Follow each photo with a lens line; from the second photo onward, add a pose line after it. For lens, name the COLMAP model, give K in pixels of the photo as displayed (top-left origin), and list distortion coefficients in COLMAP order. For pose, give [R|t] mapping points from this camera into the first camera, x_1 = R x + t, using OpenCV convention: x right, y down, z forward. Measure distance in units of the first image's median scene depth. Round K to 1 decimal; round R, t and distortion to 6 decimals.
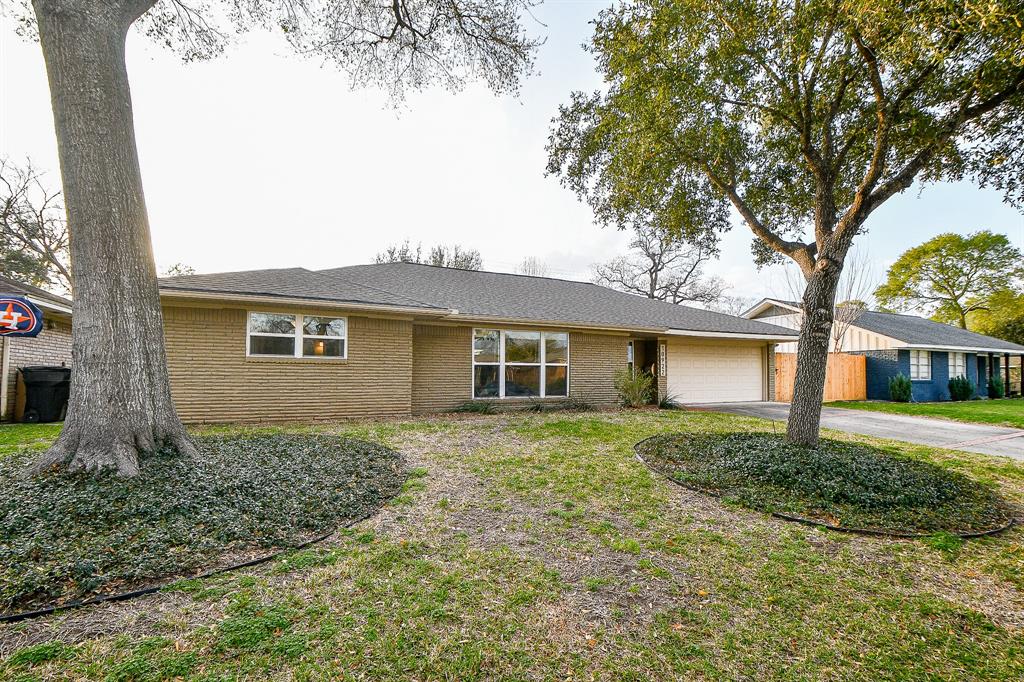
lens RADIAL K [[450.7, 0, 519.3], [0, 450.7, 344.0], [0, 0, 1]] dist [-0.006973, -0.004229]
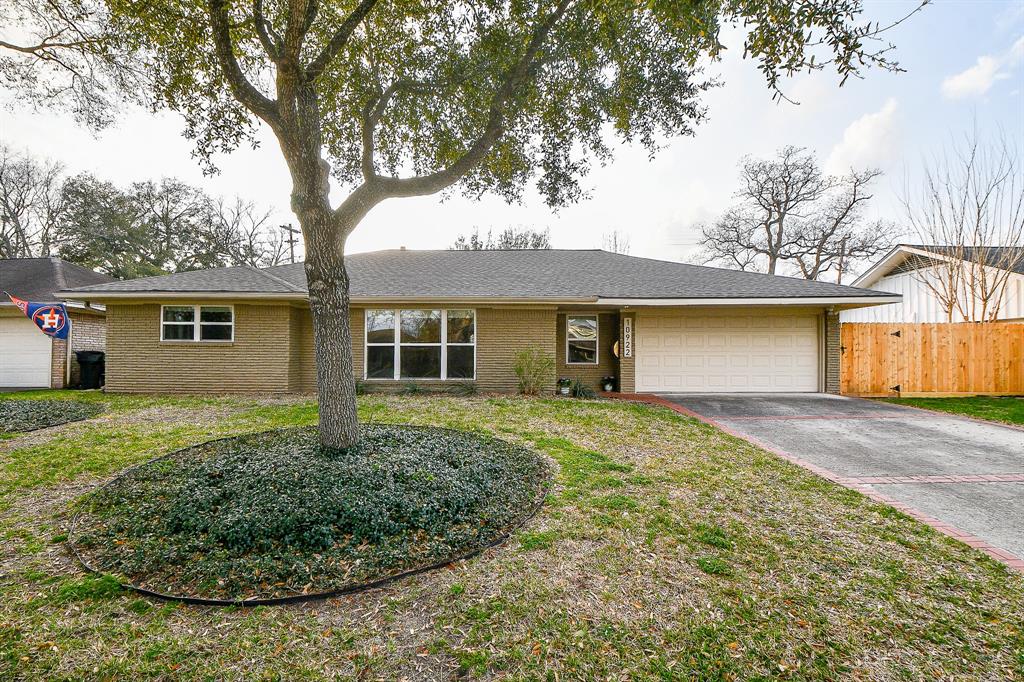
lens RADIAL K [[450.7, 0, 513.9], [0, 450.7, 339.8], [0, 0, 1]] dist [-0.006973, -0.004229]
pose [[0.897406, -0.017564, -0.440856, 0.597848], [0.031485, 0.999209, 0.024280, 0.017168], [0.440081, -0.035670, 0.897249, 0.220874]]
